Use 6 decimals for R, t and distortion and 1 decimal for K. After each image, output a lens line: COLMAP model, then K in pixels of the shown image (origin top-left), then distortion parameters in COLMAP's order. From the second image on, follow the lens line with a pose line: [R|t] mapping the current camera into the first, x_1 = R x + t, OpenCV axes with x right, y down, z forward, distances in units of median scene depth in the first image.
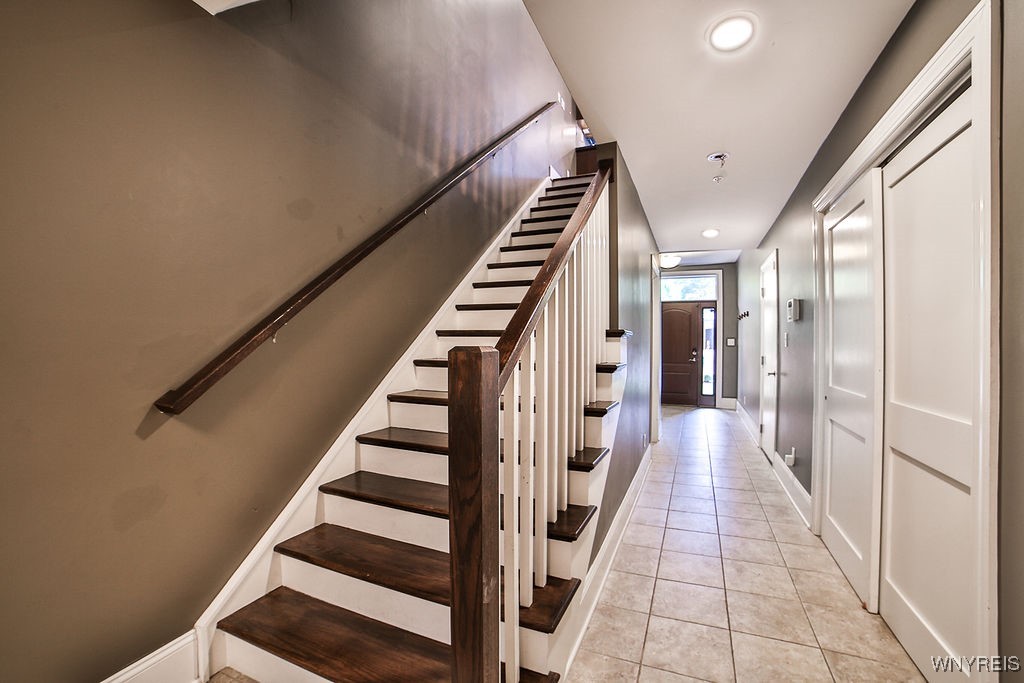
lens RADIAL K [[431.6, 0, 516.7], [0, 431.6, 345.4], [0, 0, 1]] dist [-0.099212, 0.033643]
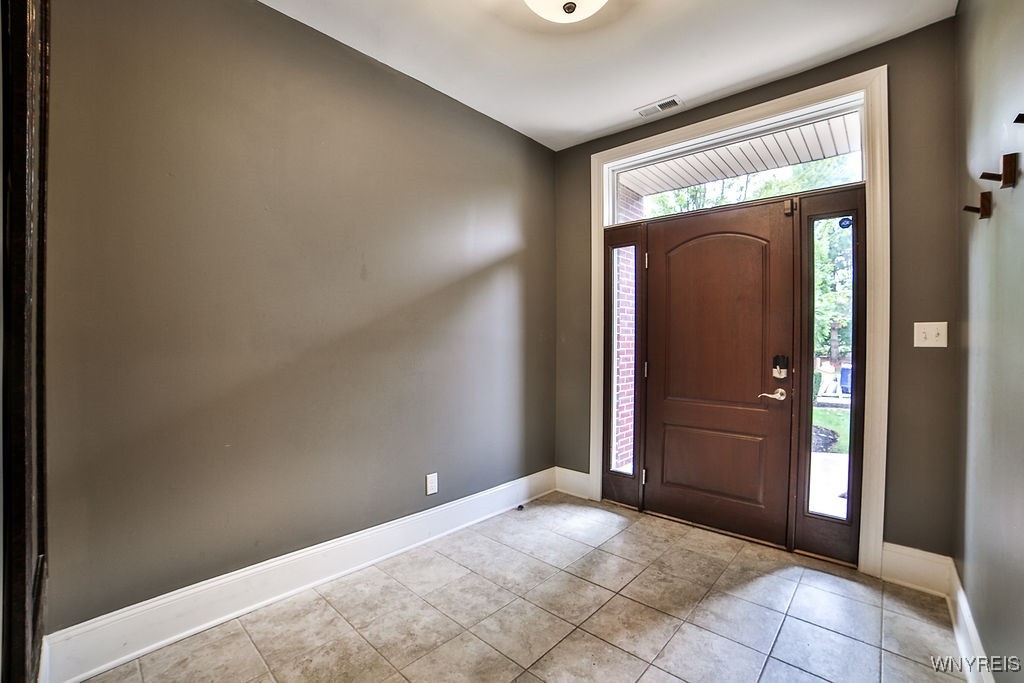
lens RADIAL K [[431.6, 0, 516.7], [0, 431.6, 345.4], [0, 0, 1]] dist [-0.099212, 0.033643]
pose [[0.974328, 0.005568, -0.225062, 0.309859], [-0.005601, 0.999984, 0.000492, 0.000358], [0.225062, 0.000782, 0.974344, 0.686558]]
